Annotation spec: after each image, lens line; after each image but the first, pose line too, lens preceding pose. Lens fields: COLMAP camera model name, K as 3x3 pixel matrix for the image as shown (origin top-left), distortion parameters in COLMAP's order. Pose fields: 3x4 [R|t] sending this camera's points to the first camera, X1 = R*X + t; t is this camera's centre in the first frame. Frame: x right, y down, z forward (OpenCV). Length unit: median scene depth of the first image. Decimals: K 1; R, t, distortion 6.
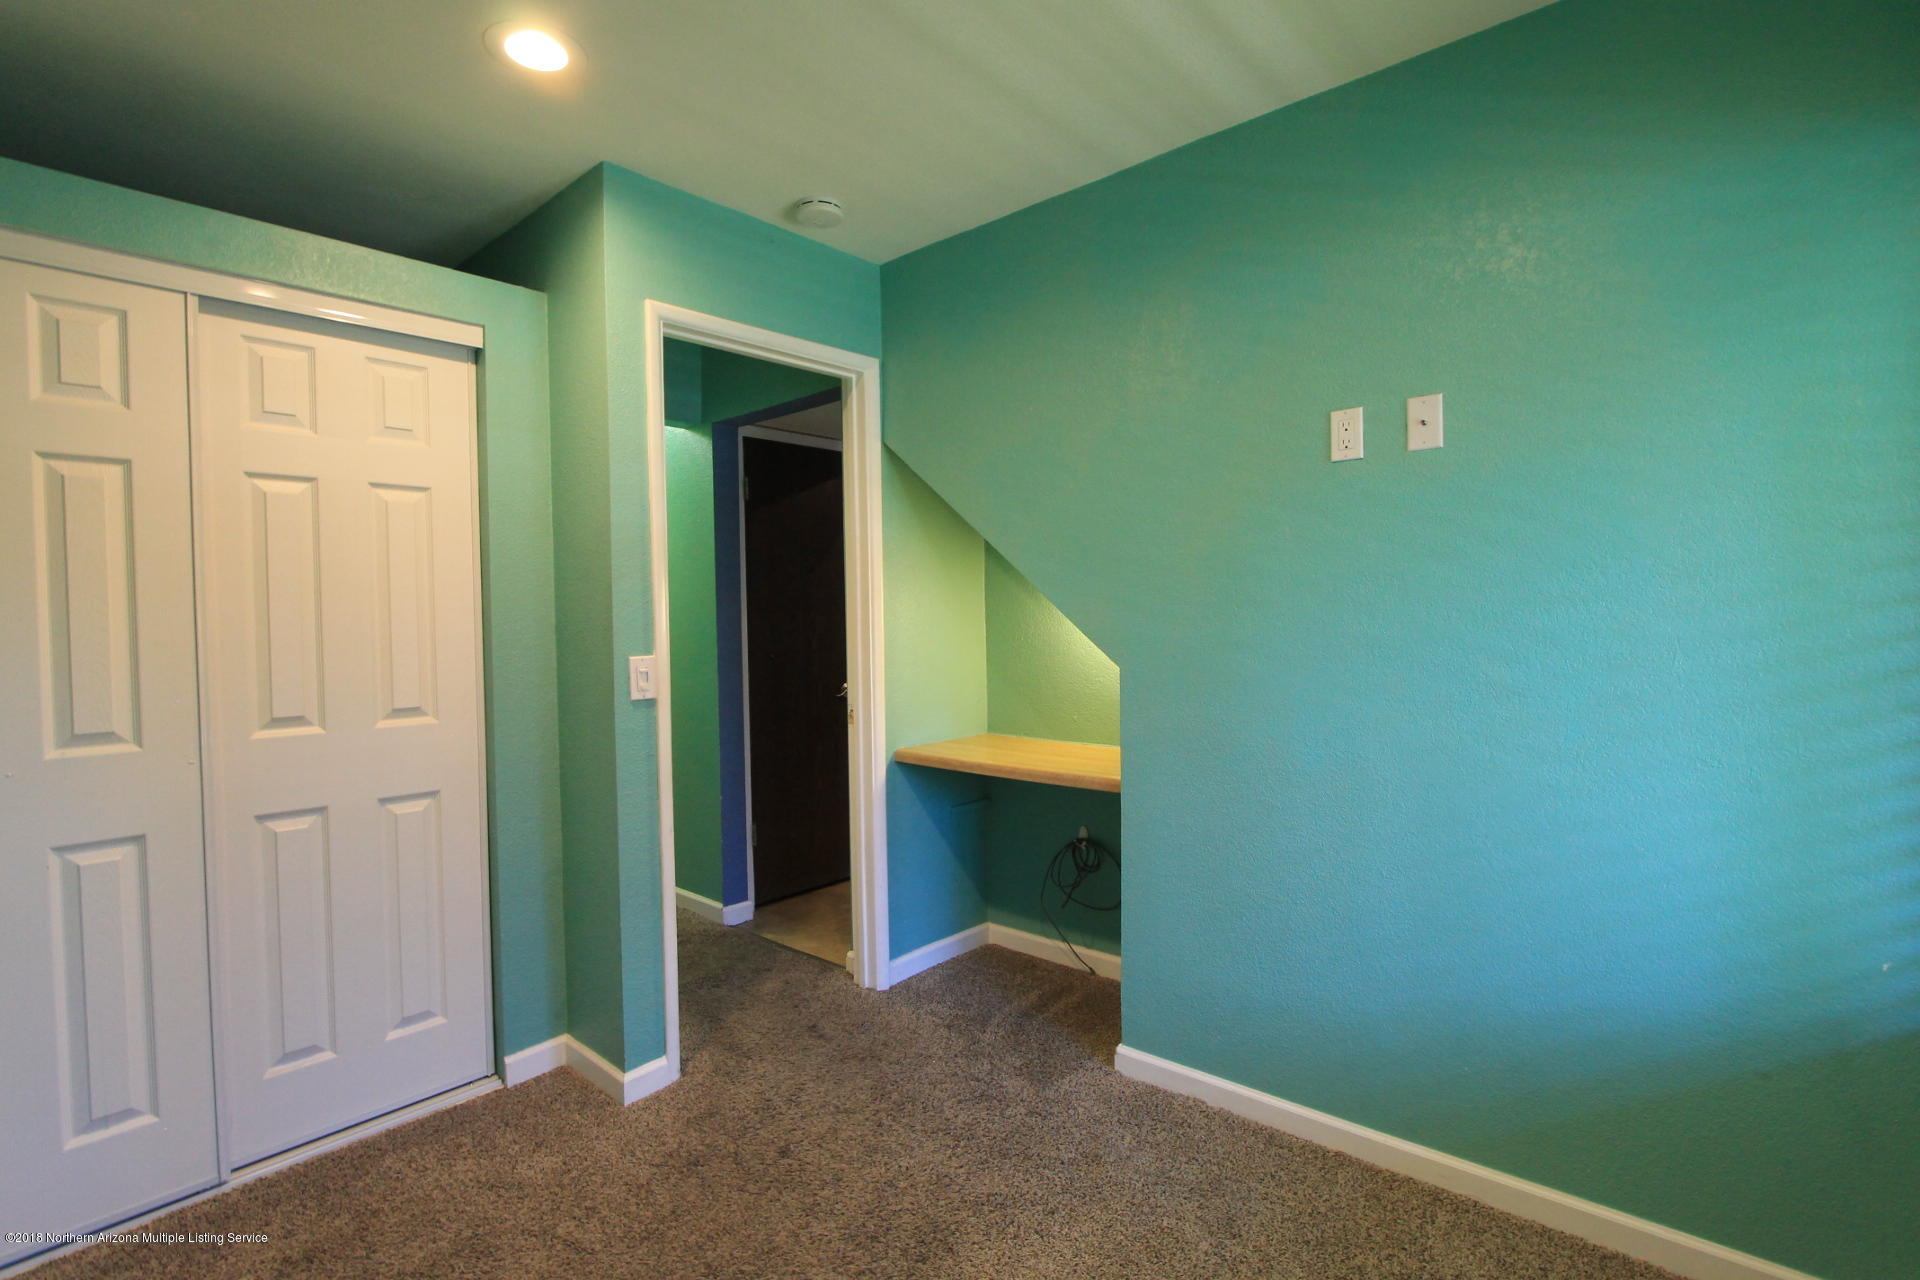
lens RADIAL K [[895.7, 0, 966.8], [0, 895.7, 633.6], [0, 0, 1]] dist [-0.023481, 0.004977]
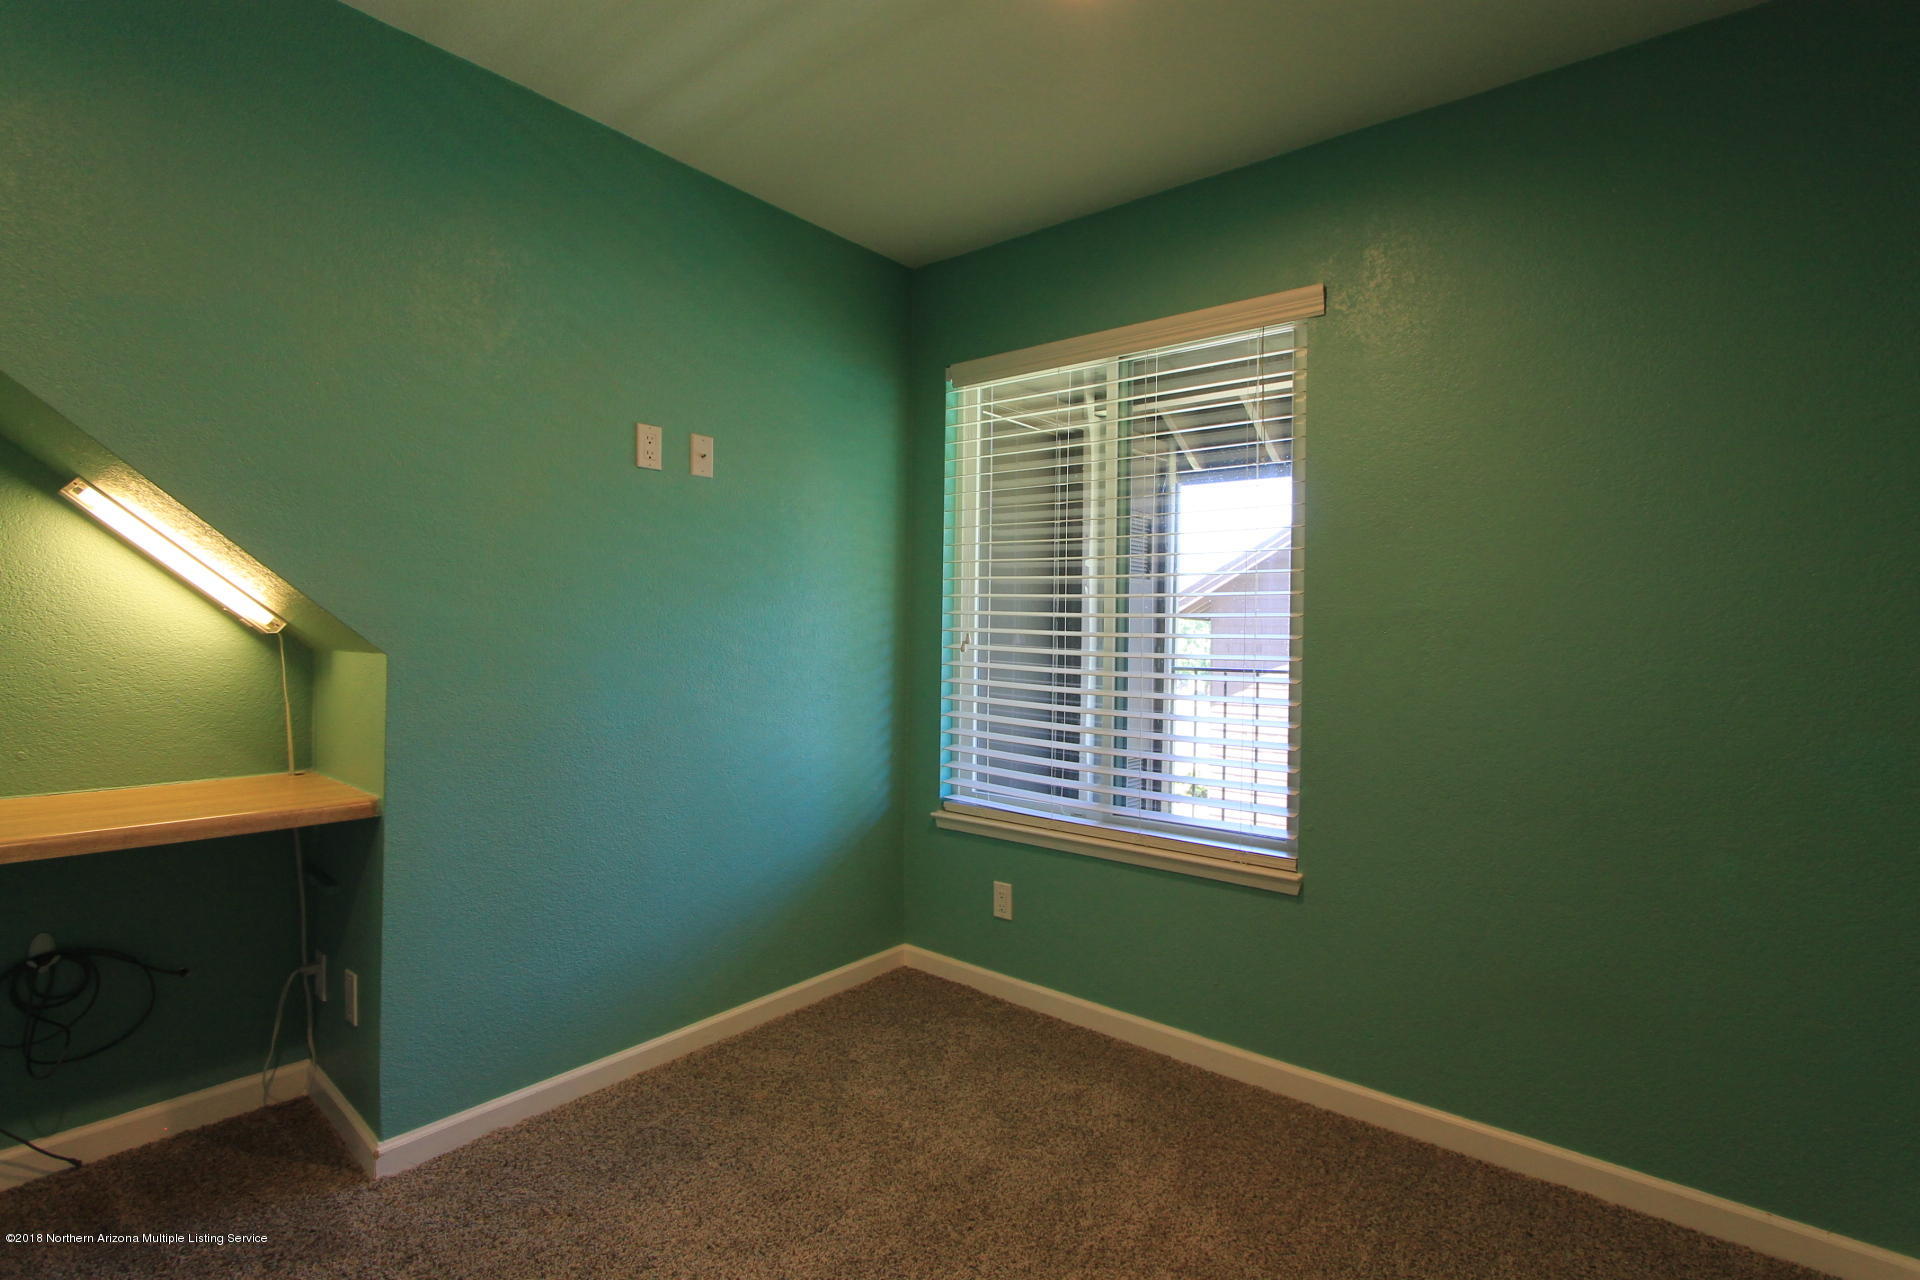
lens RADIAL K [[895.7, 0, 966.8], [0, 895.7, 633.6], [0, 0, 1]] dist [-0.023481, 0.004977]
pose [[-0.038987, 0.014677, 0.999132, -0.667913], [0.002703, 0.999890, -0.014582, 0.034467], [-0.999236, 0.002132, -0.039022, 0.560846]]
